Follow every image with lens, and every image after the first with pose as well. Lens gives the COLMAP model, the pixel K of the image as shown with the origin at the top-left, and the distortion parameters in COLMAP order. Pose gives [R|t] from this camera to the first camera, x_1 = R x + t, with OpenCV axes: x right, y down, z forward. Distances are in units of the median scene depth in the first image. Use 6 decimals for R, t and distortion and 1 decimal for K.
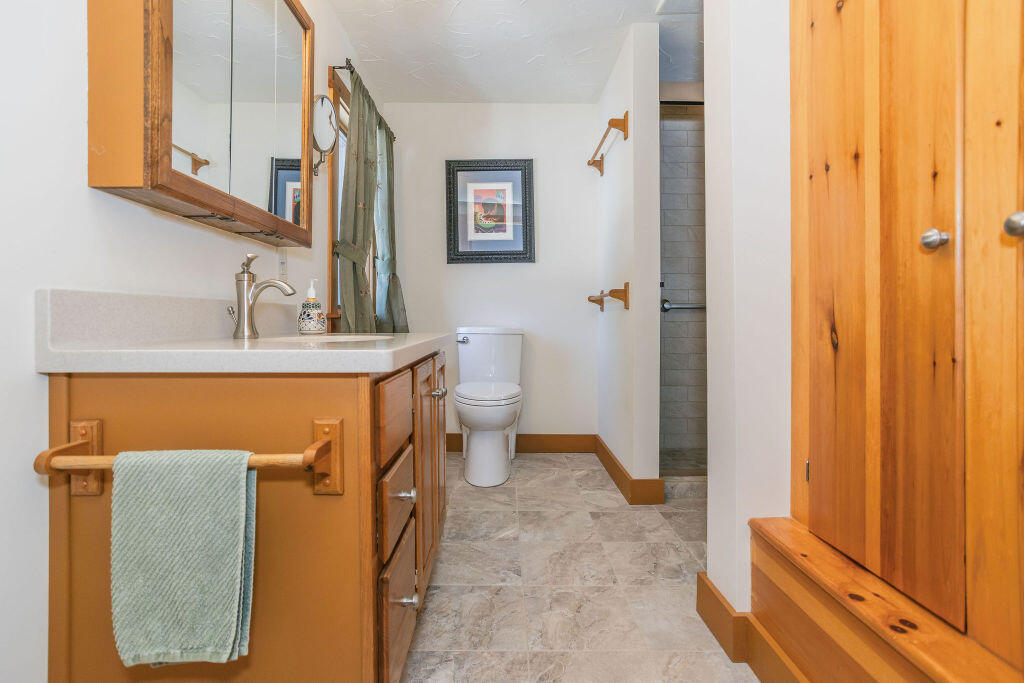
lens RADIAL K [[505.3, 0, 516.7], [0, 505.3, 336.5], [0, 0, 1]] dist [-0.002381, -0.000144]
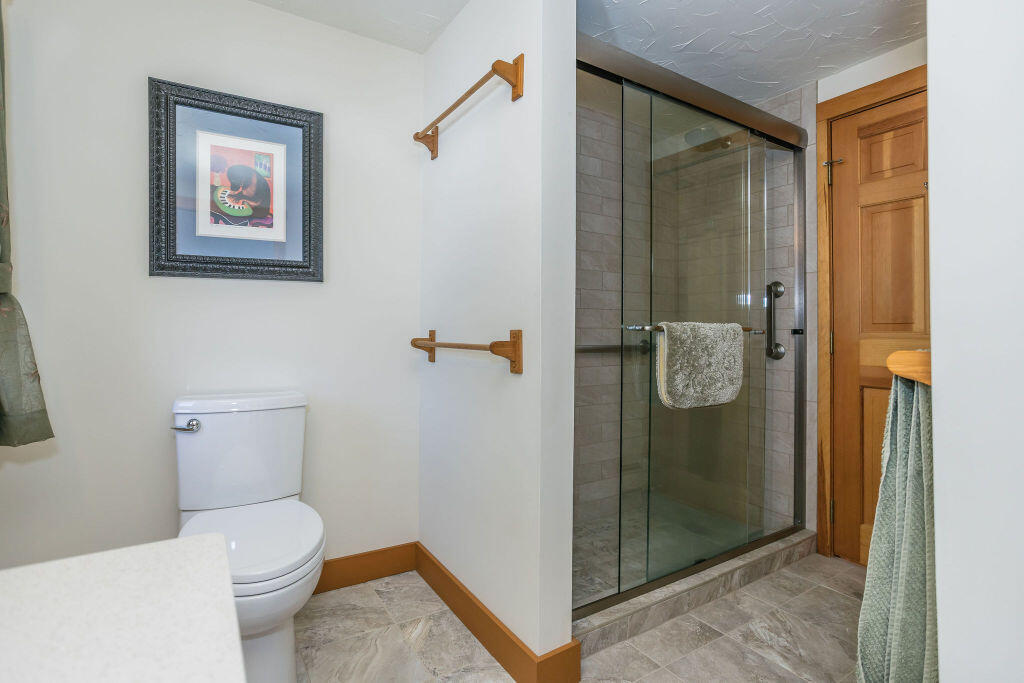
lens RADIAL K [[505.3, 0, 508.5], [0, 505.3, 332.9], [0, 0, 1]] dist [-0.002381, -0.000144]
pose [[0.865611, 0.005002, 0.500693, -0.078222], [0.010087, 0.999573, -0.027425, -0.067851], [-0.500616, 0.028790, 0.865191, 0.369221]]
